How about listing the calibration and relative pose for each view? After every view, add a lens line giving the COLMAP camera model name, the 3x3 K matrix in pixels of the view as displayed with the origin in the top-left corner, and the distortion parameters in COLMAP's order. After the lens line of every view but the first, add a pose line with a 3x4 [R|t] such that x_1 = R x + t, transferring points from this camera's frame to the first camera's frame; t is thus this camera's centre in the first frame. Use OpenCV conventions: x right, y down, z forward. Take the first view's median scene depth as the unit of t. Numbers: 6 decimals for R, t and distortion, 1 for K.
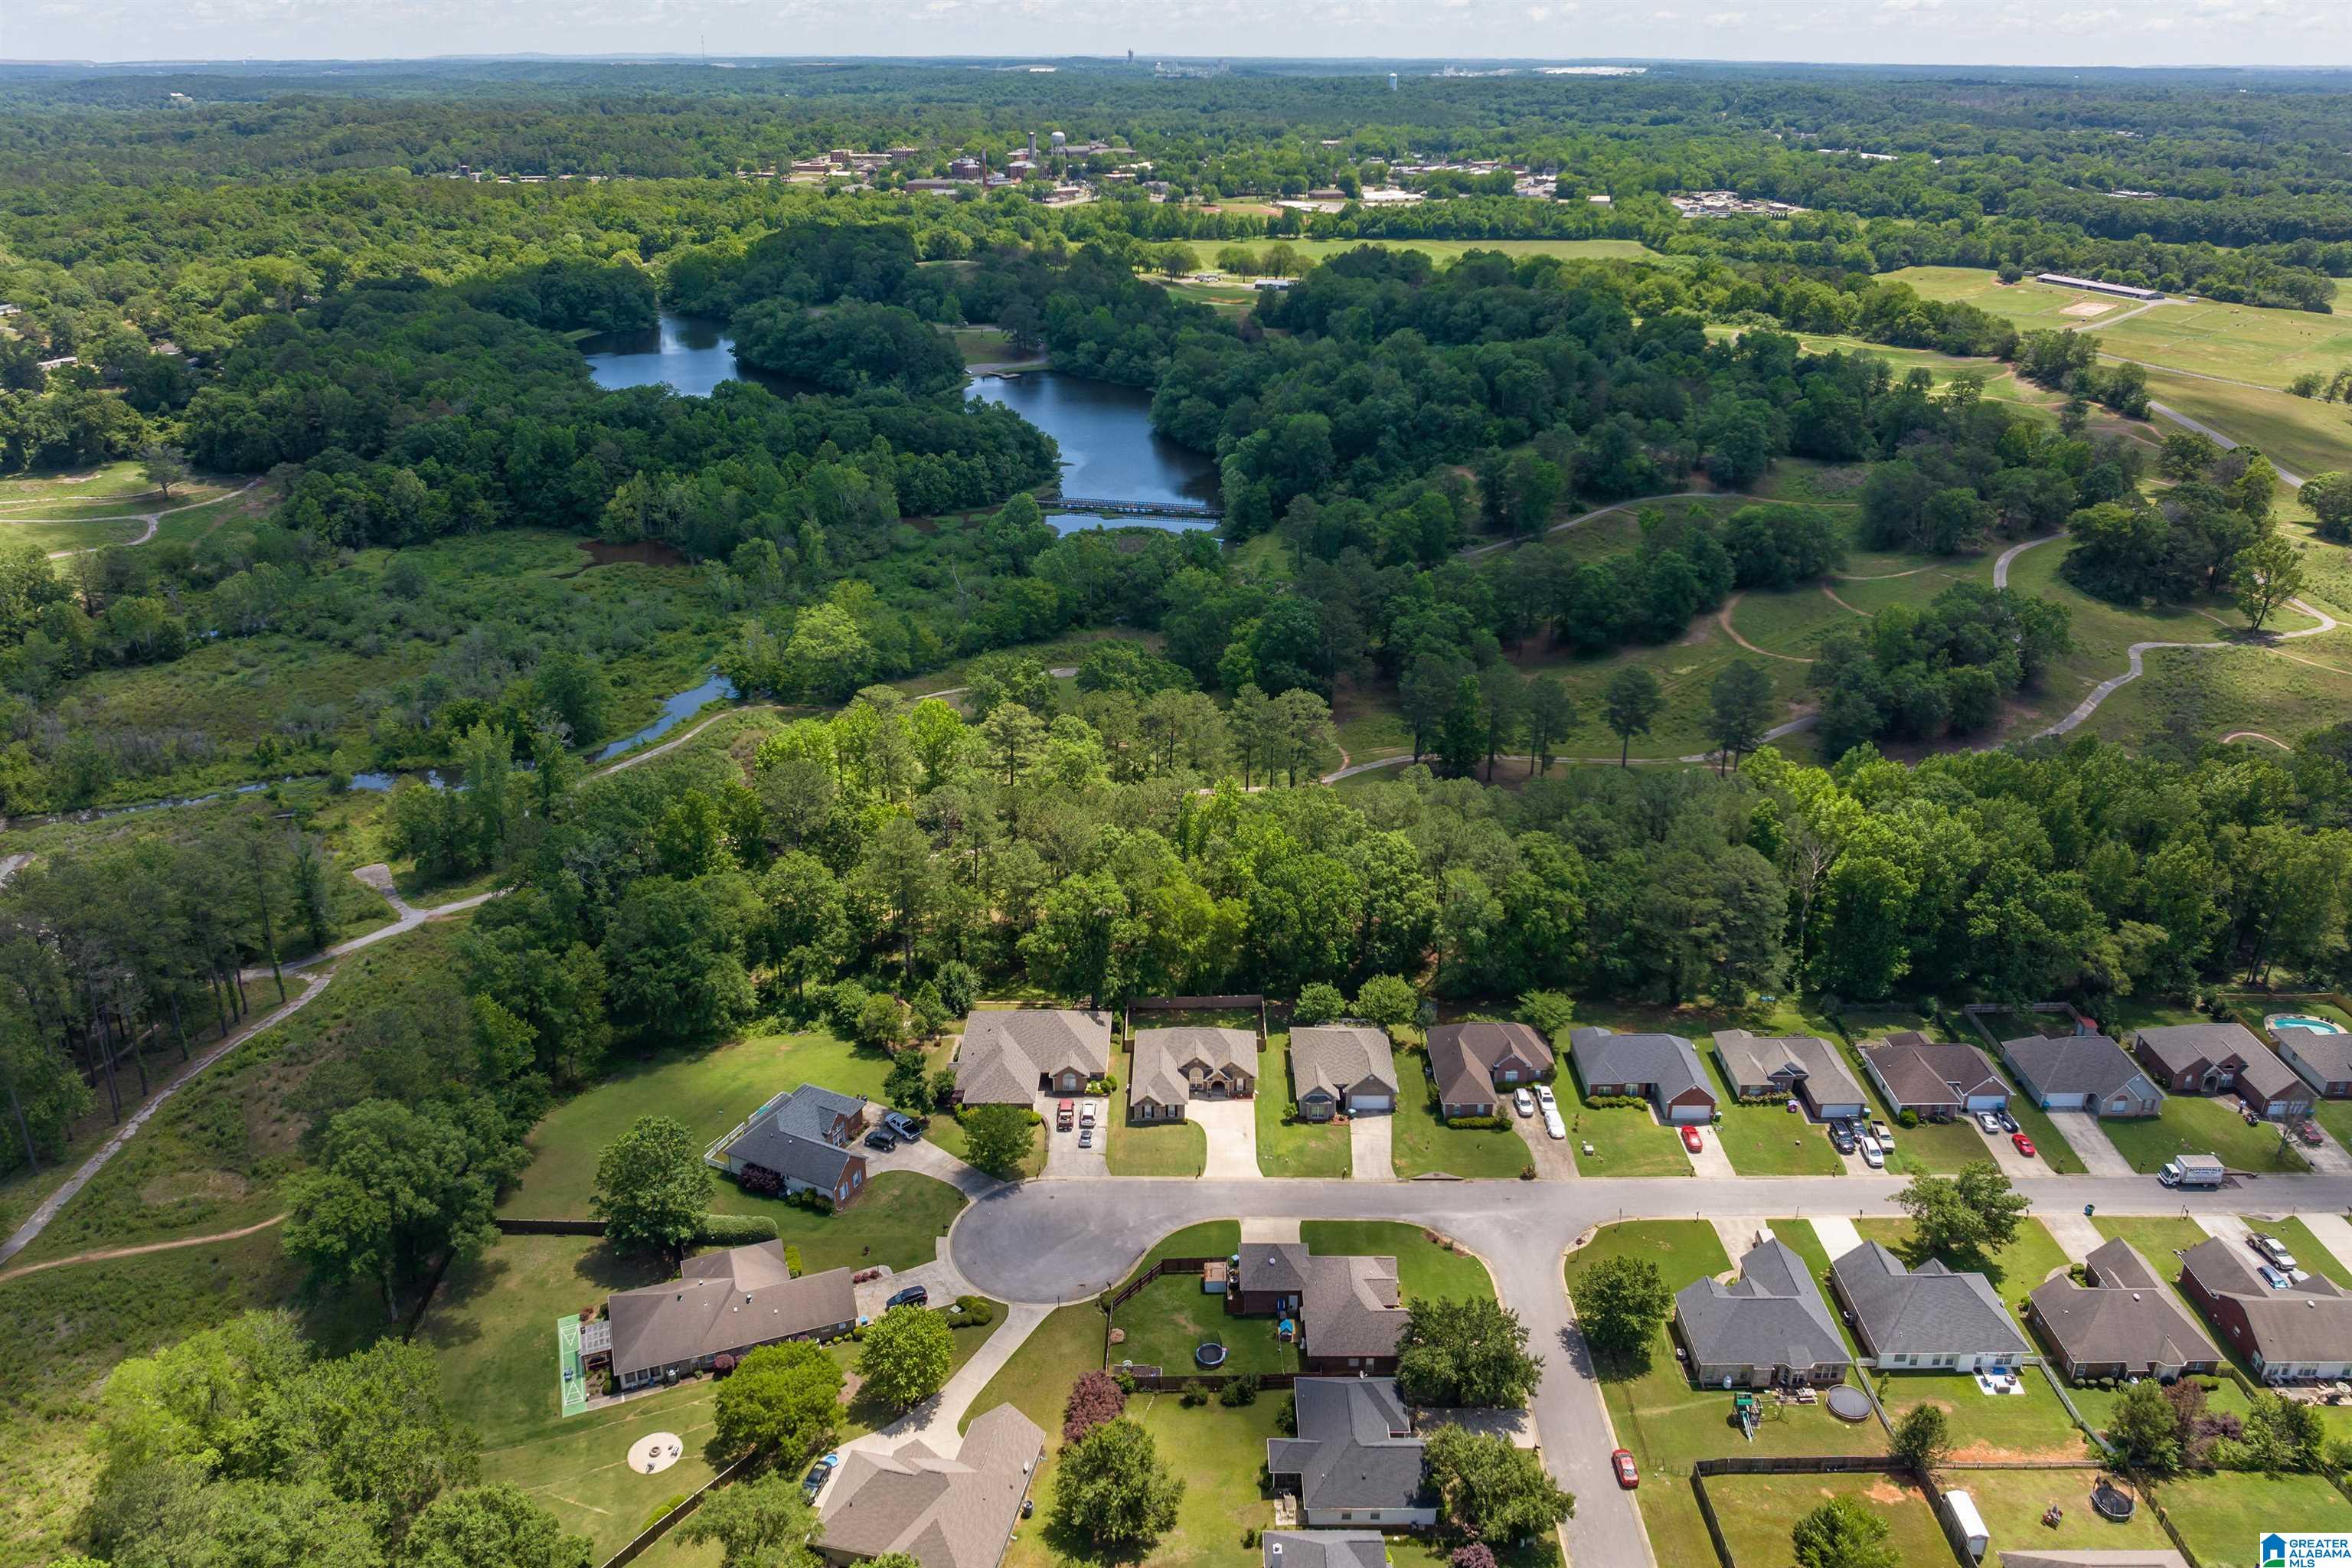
lens RADIAL K [[1676.7, 0, 1174.7], [0, 1676.7, 678.3], [0, 0, 1]] dist [-0.055264, 0.026144]
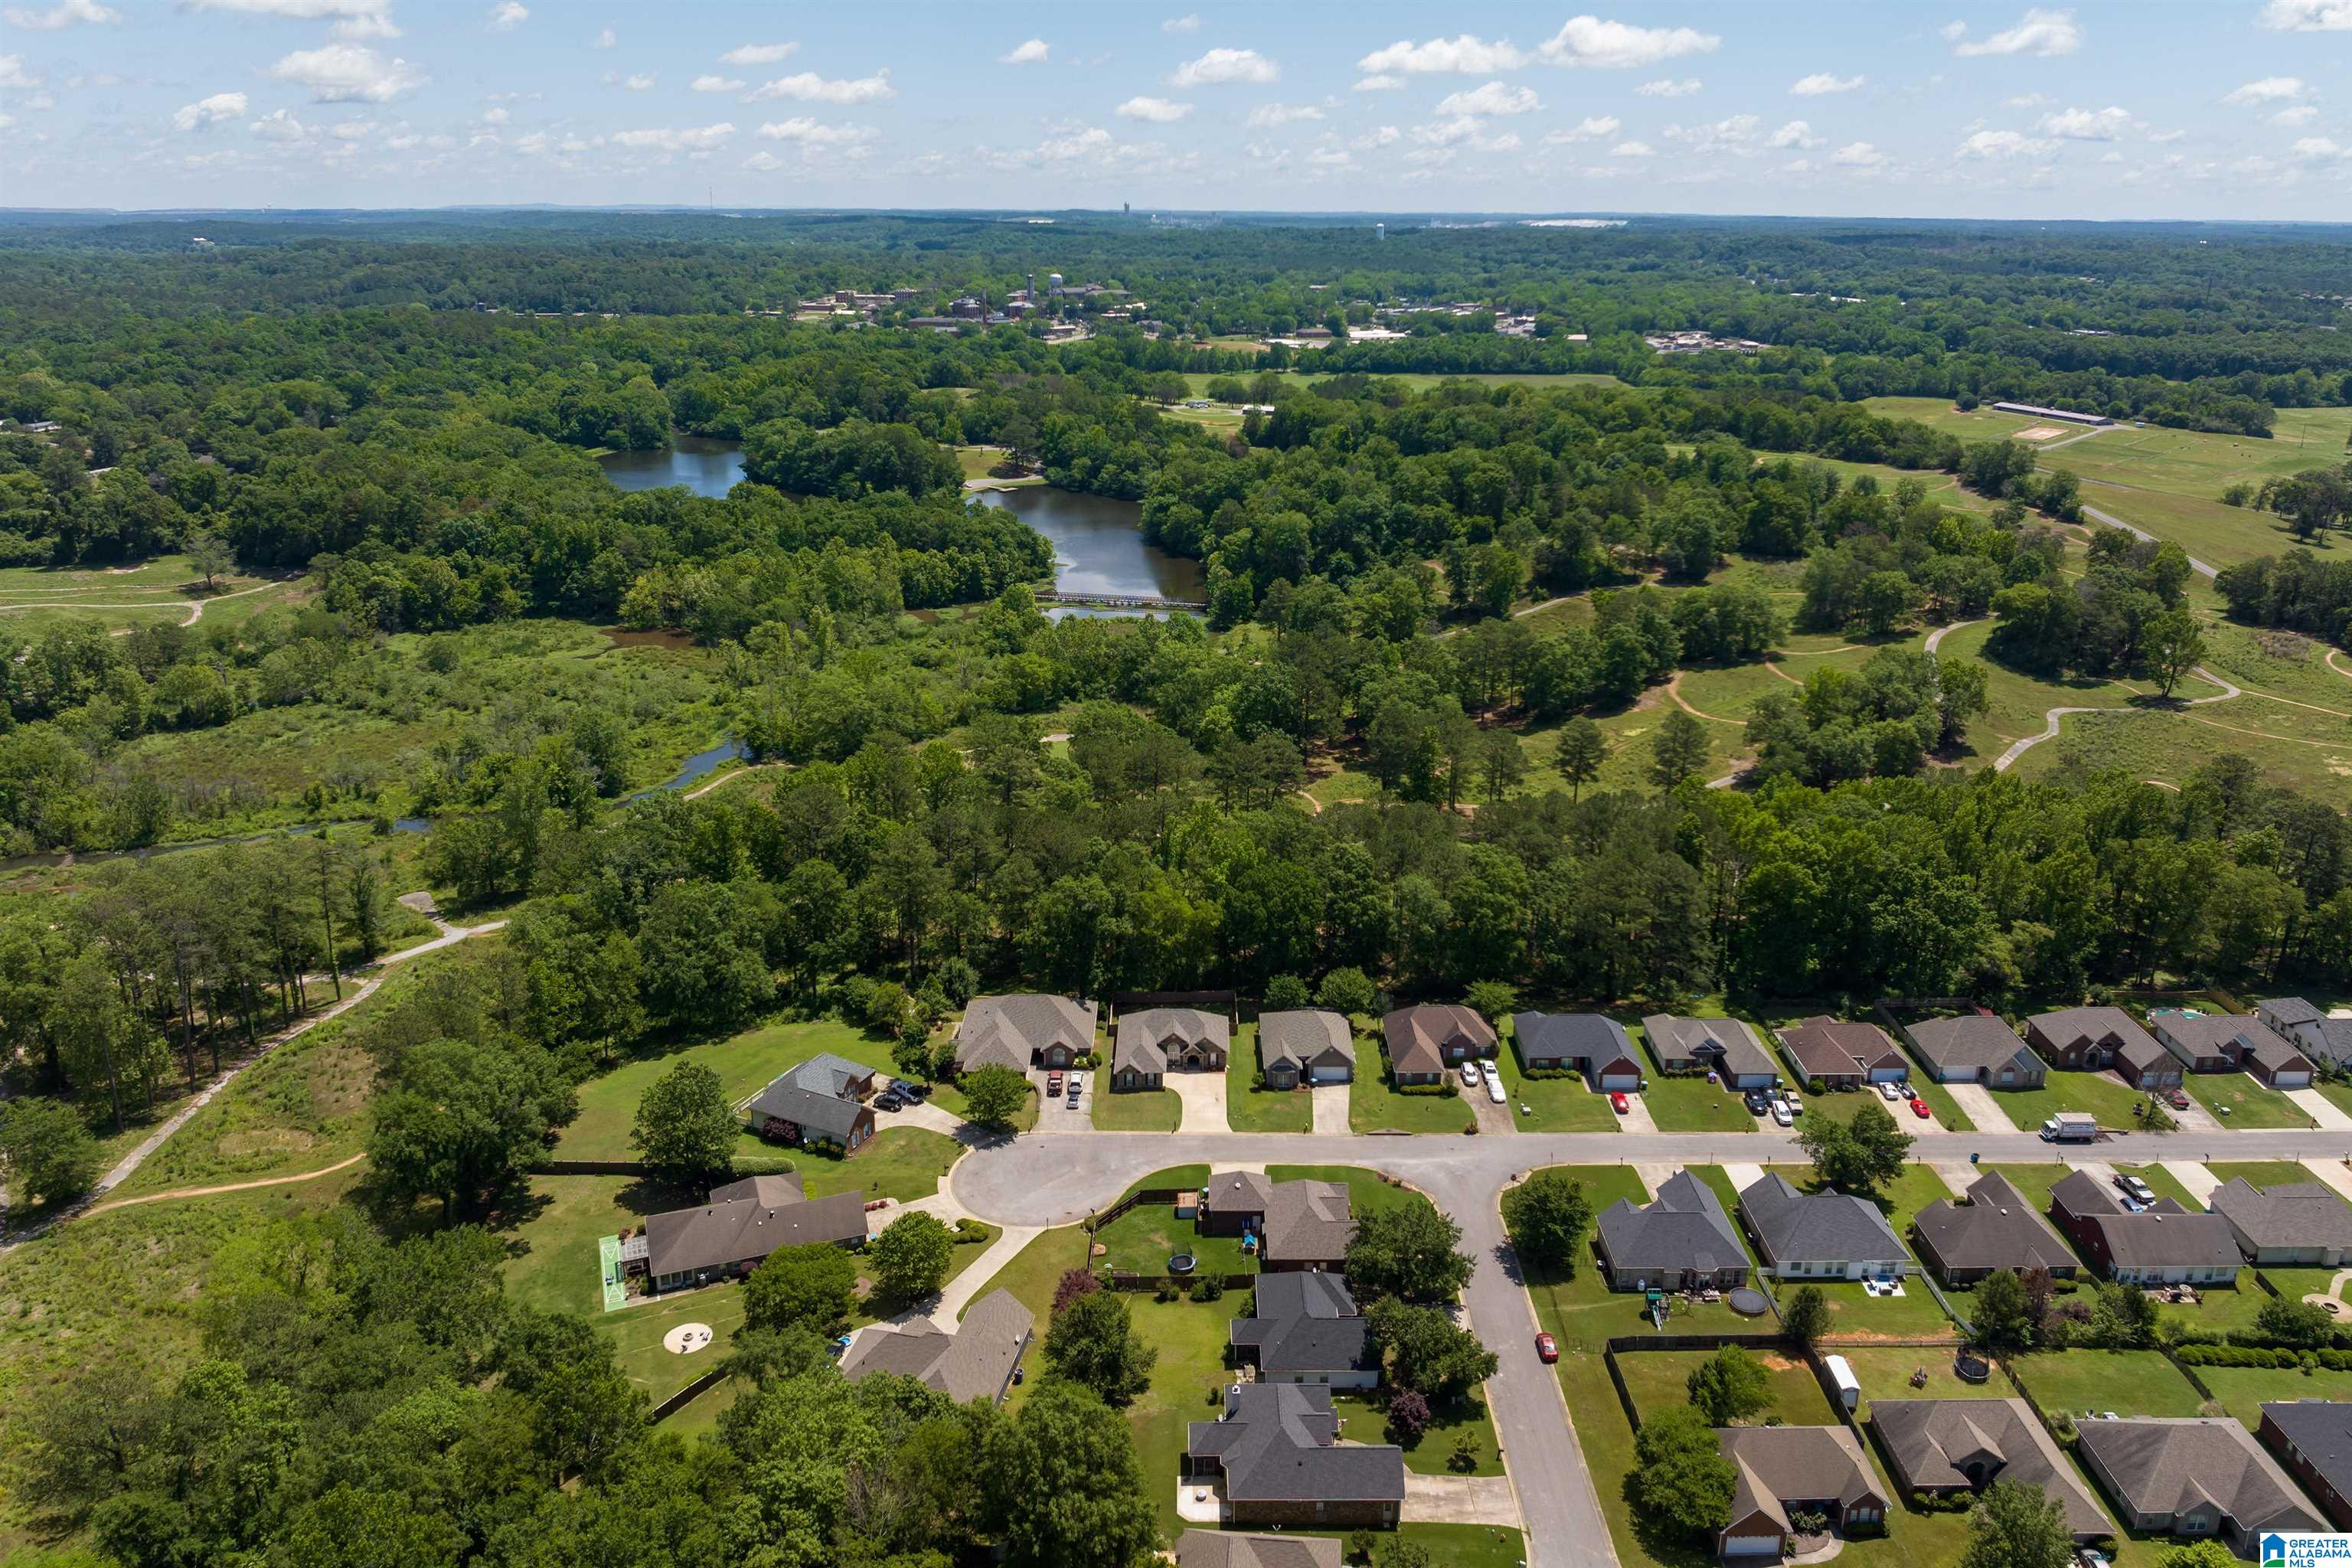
lens RADIAL K [[1674.2, 0, 1180.6], [0, 1674.2, 675.2], [0, 0, 1]] dist [-0.039508, -0.002104]
pose [[0.999978, 0.000830, 0.006512, 0.007978], [-0.000266, 0.996277, -0.086207, 0.066946], [-0.006559, 0.086203, 0.996256, -0.097672]]
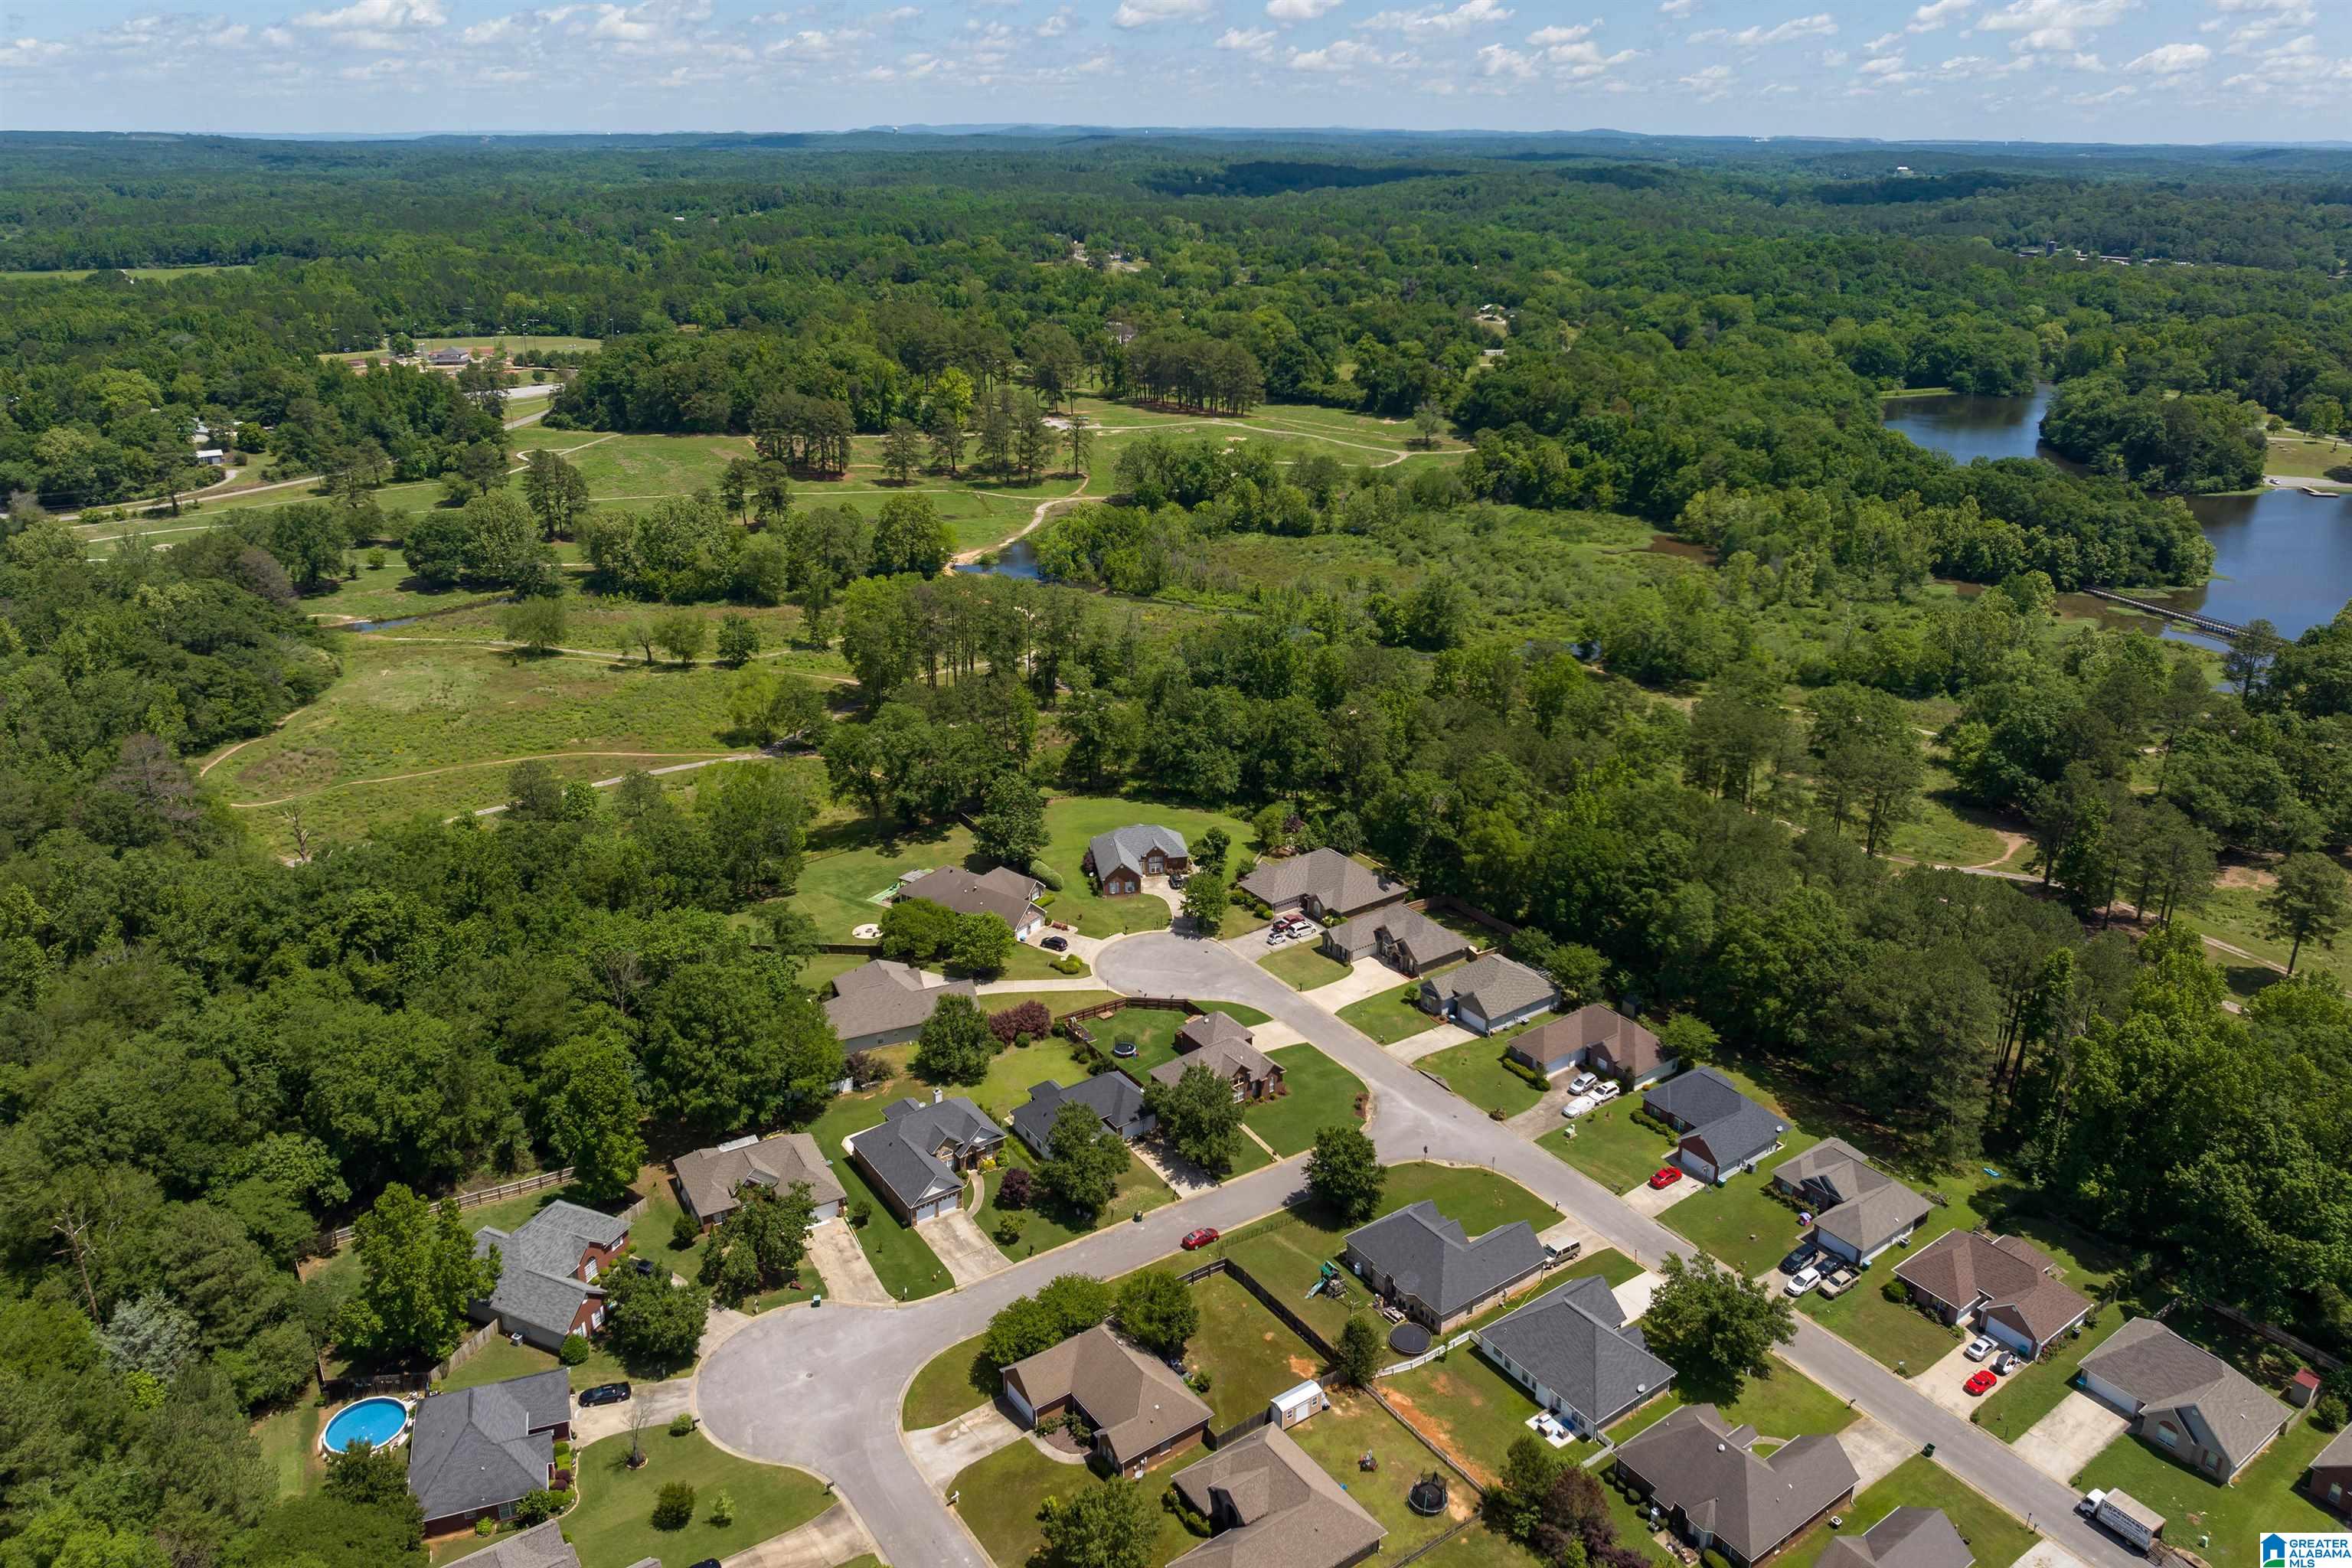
lens RADIAL K [[1684.0, 0, 1181.1], [0, 1684.0, 575.1], [0, 0, 1]] dist [-0.044239, 0.001505]
pose [[0.571734, 0.207135, -0.793861, 0.638670], [-0.289193, 0.956381, 0.041265, -0.012514], [0.767781, 0.205987, 0.606697, 0.093919]]
